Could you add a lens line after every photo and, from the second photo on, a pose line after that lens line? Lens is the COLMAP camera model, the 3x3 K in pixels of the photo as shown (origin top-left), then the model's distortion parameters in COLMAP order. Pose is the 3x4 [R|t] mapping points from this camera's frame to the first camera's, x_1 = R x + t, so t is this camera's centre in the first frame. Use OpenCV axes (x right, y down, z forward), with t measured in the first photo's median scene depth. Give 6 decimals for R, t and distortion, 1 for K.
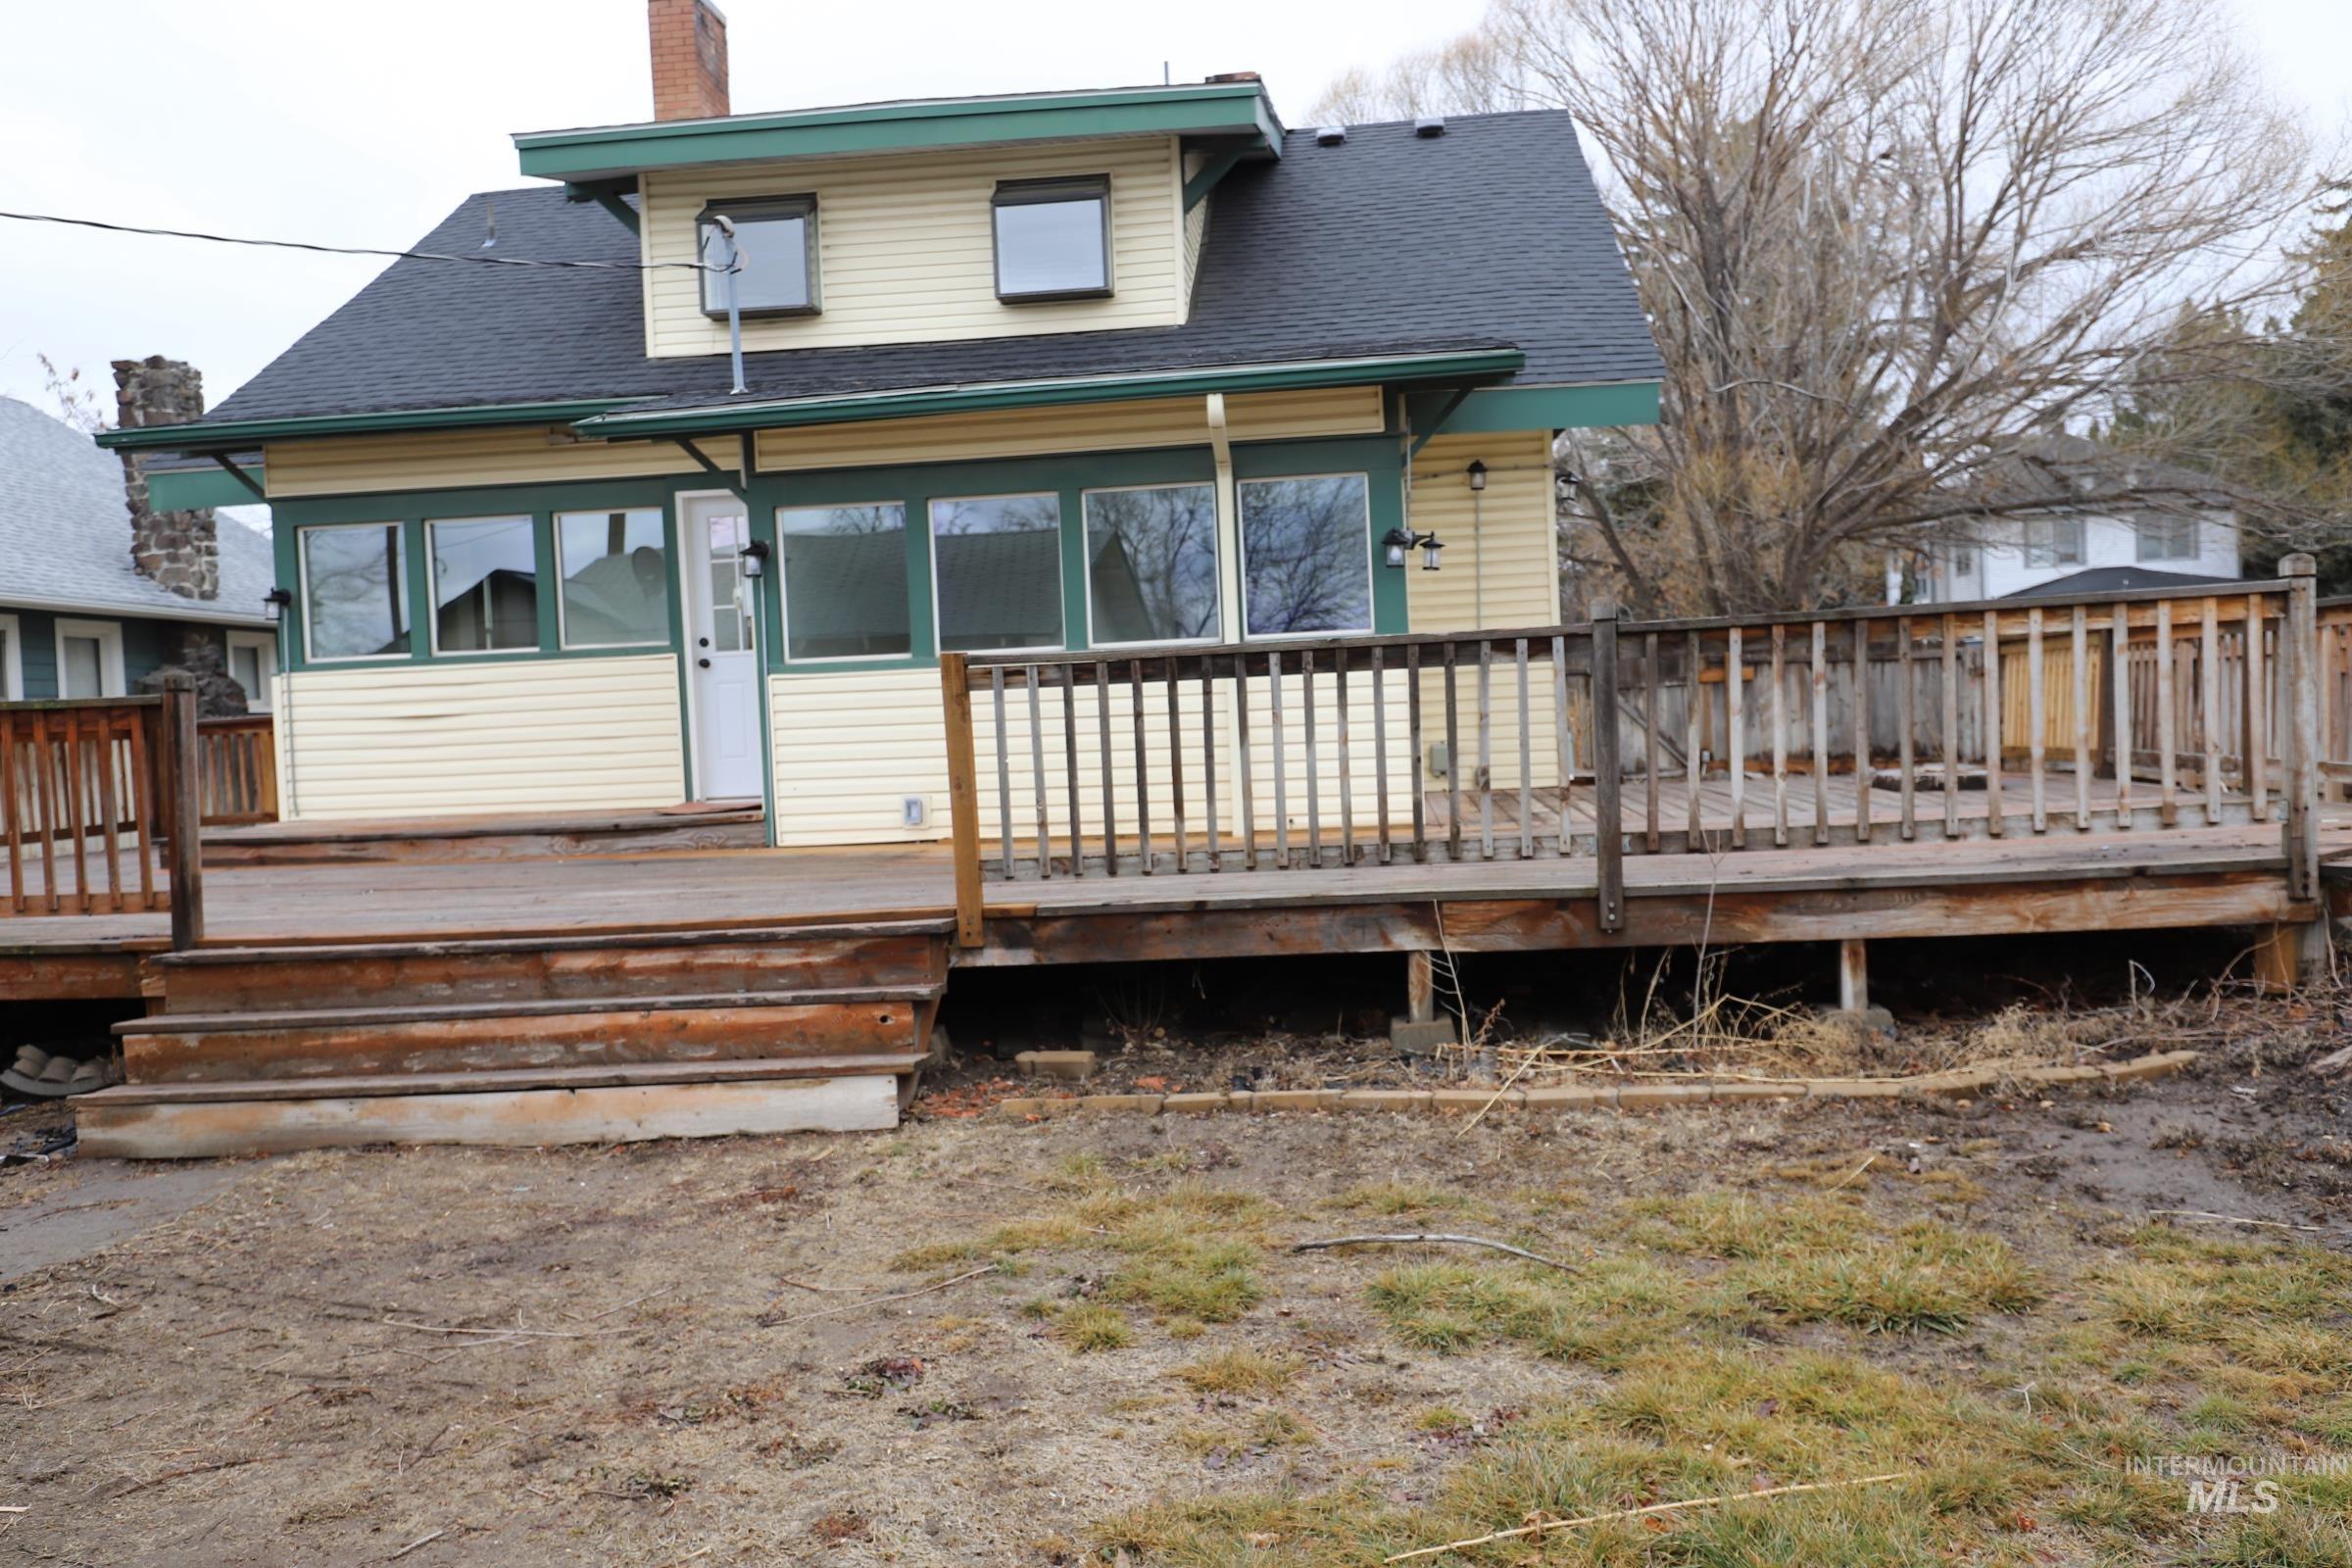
lens RADIAL K [[1918.8, 0, 1165.5], [0, 1918.8, 792.7], [0, 0, 1]] dist [0.004344, 0.001890]
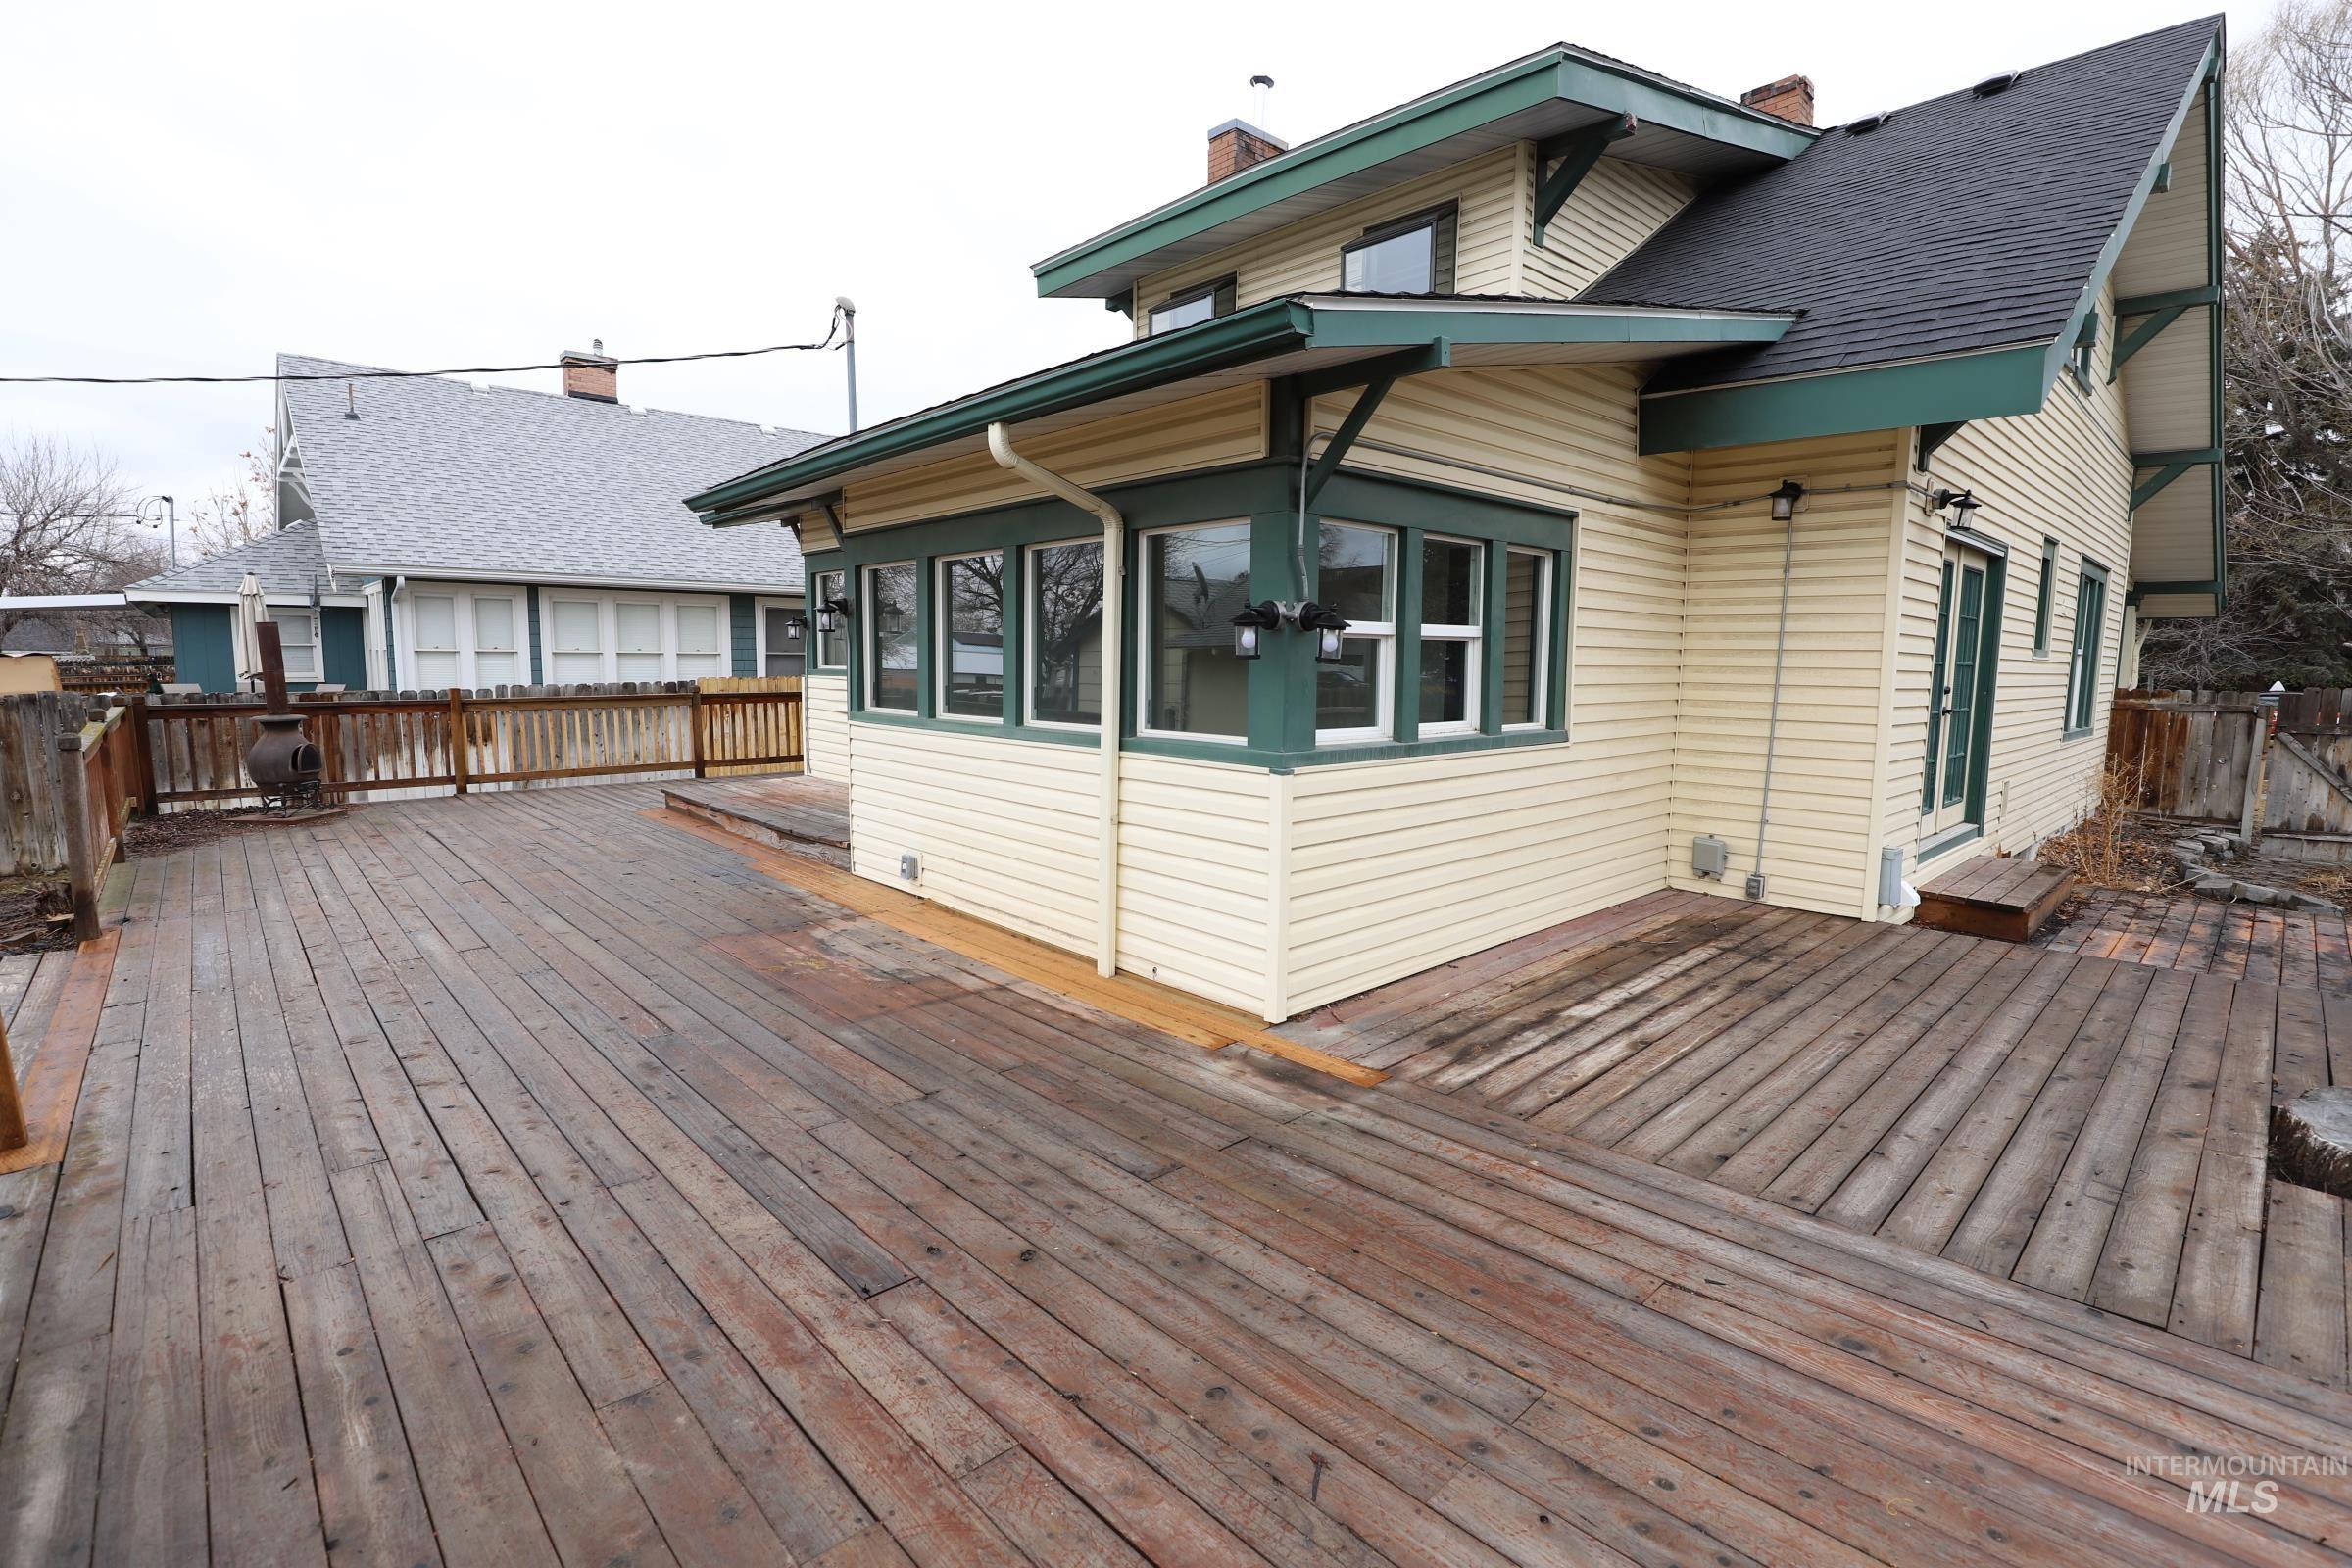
lens RADIAL K [[1089.8, 0, 1172.2], [0, 1089.8, 785.5], [0, 0, 1]] dist [-0.037602, 0.007337]
pose [[0.755630, 0.128909, -0.642189, 0.161753], [-0.069259, 0.990670, 0.117368, -0.052346], [0.651327, -0.044209, 0.757508, 0.309070]]
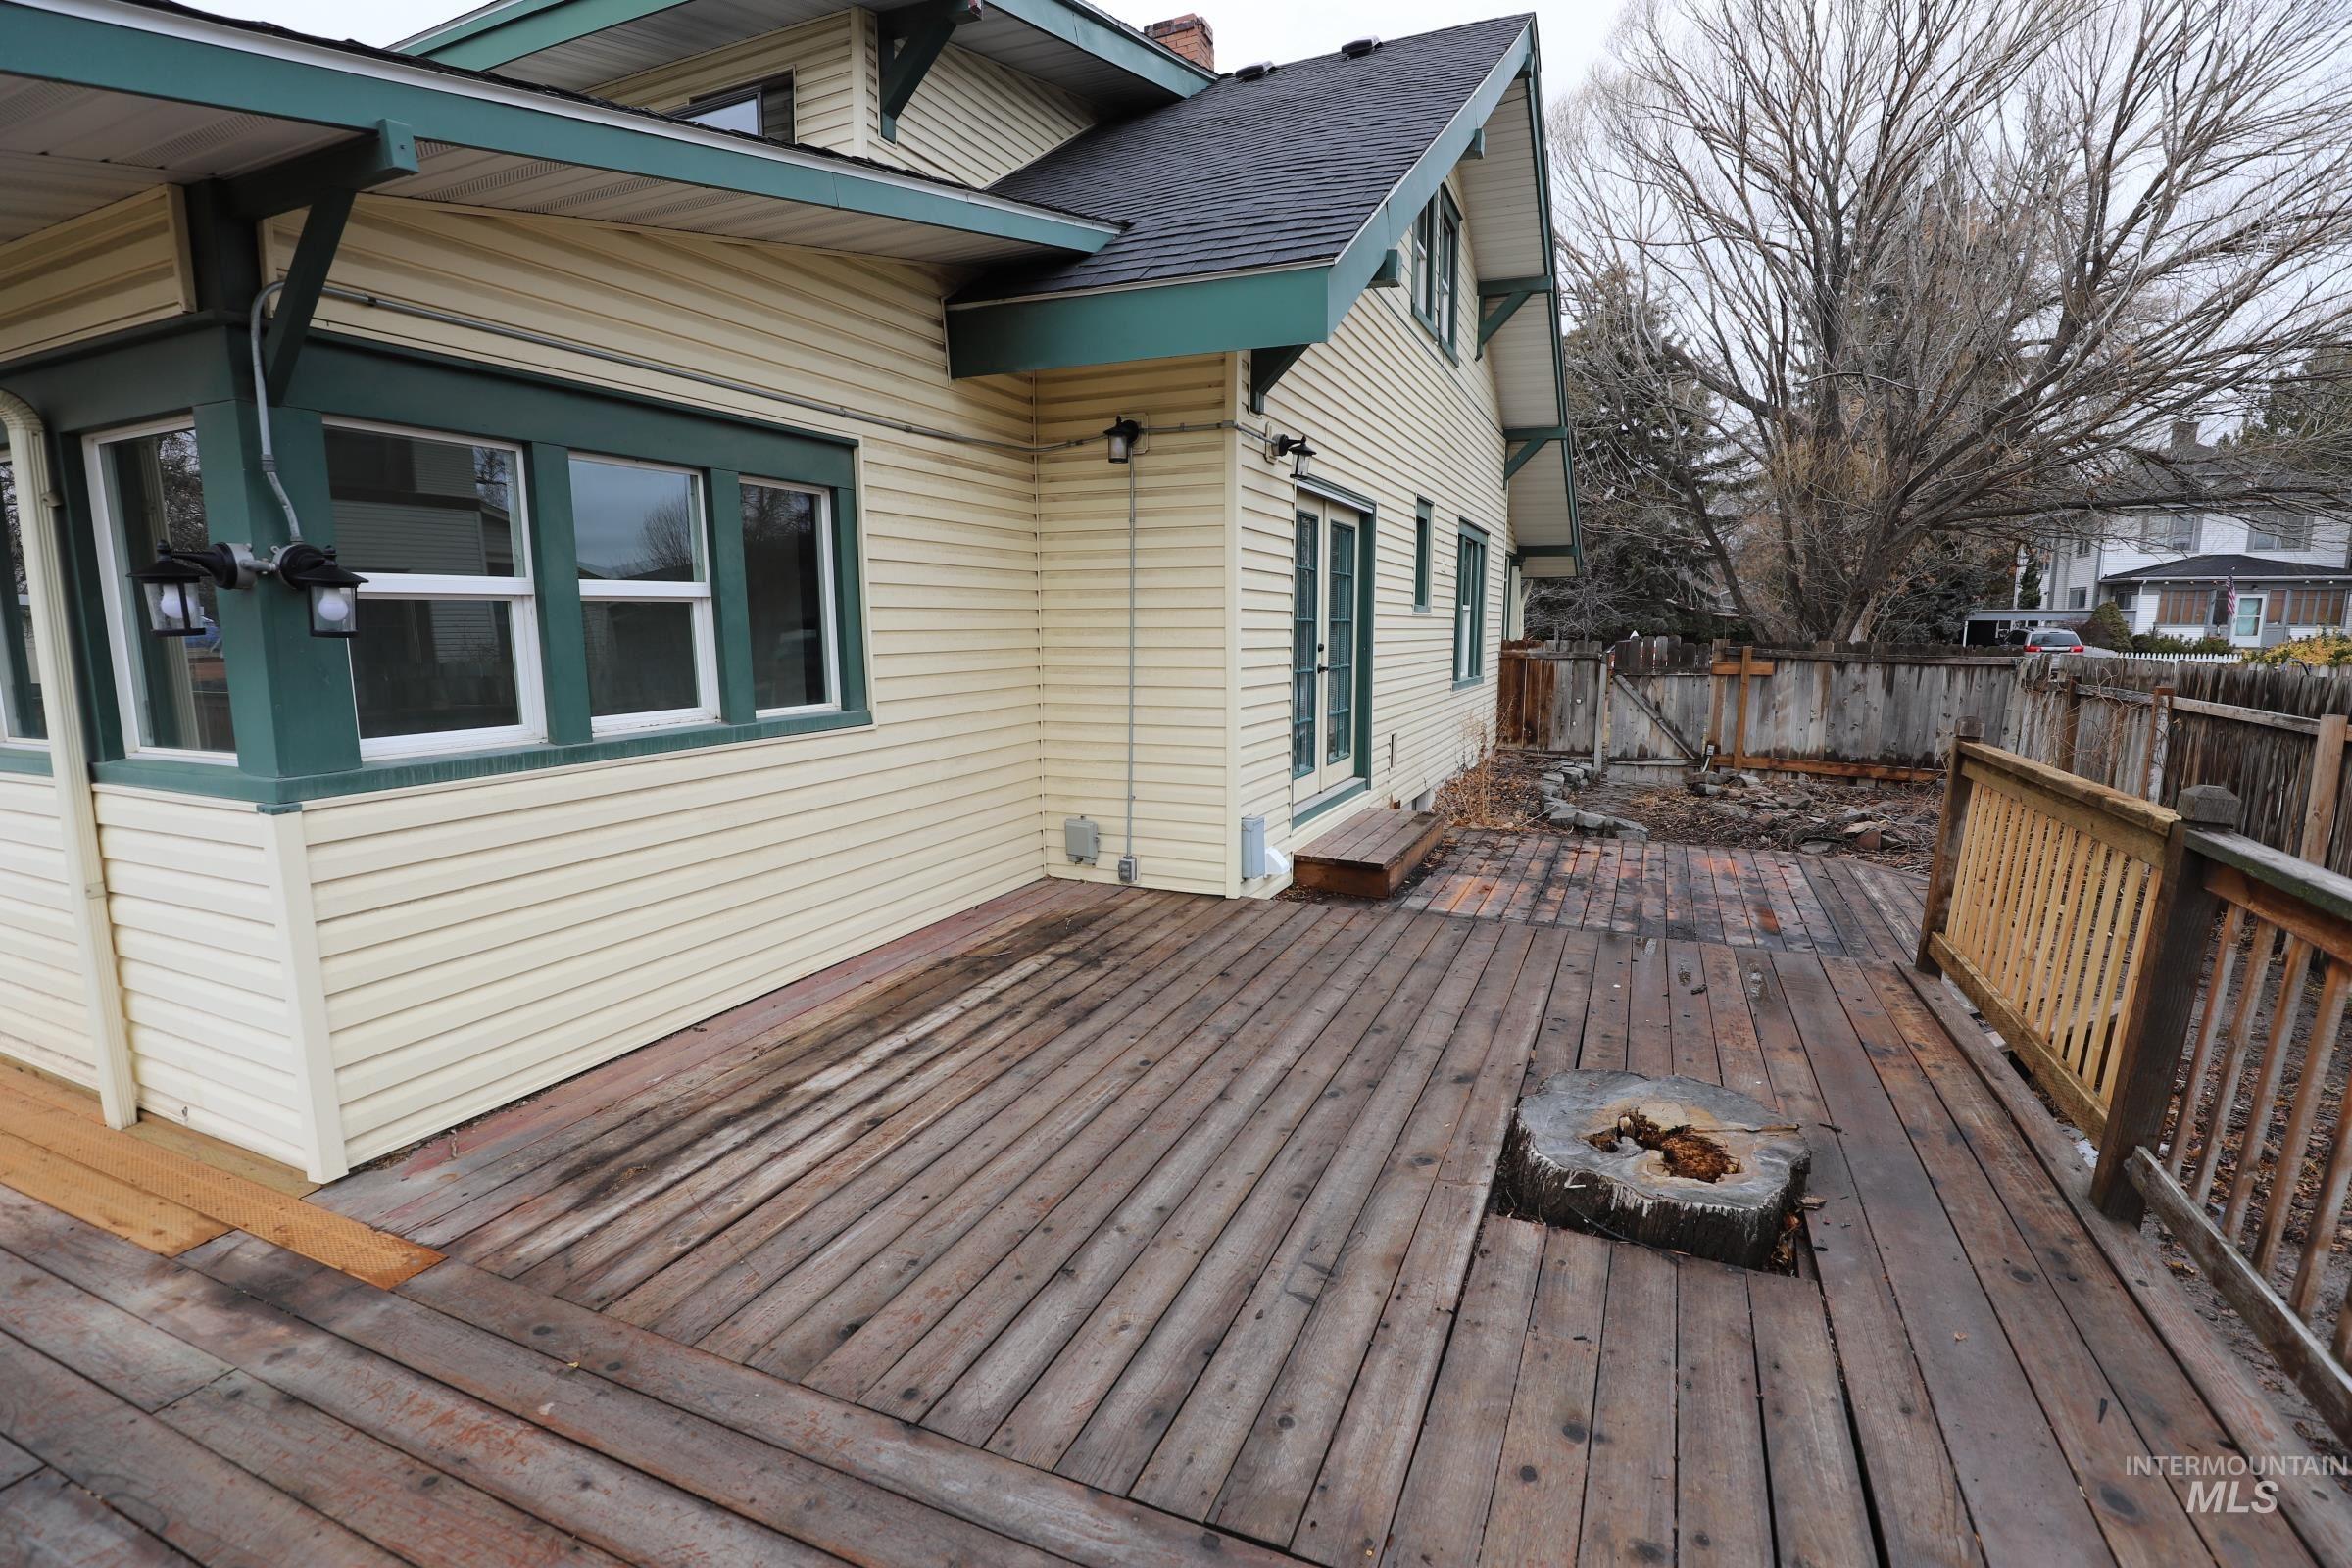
lens RADIAL K [[1089.8, 0, 1181.4], [0, 1089.8, 800.7], [0, 0, 1]] dist [-0.037602, 0.007337]
pose [[0.952422, 0.088235, -0.291731, 0.185250], [-0.049789, 0.989362, 0.136686, -0.055986], [0.300688, -0.115658, 0.946684, 0.378565]]
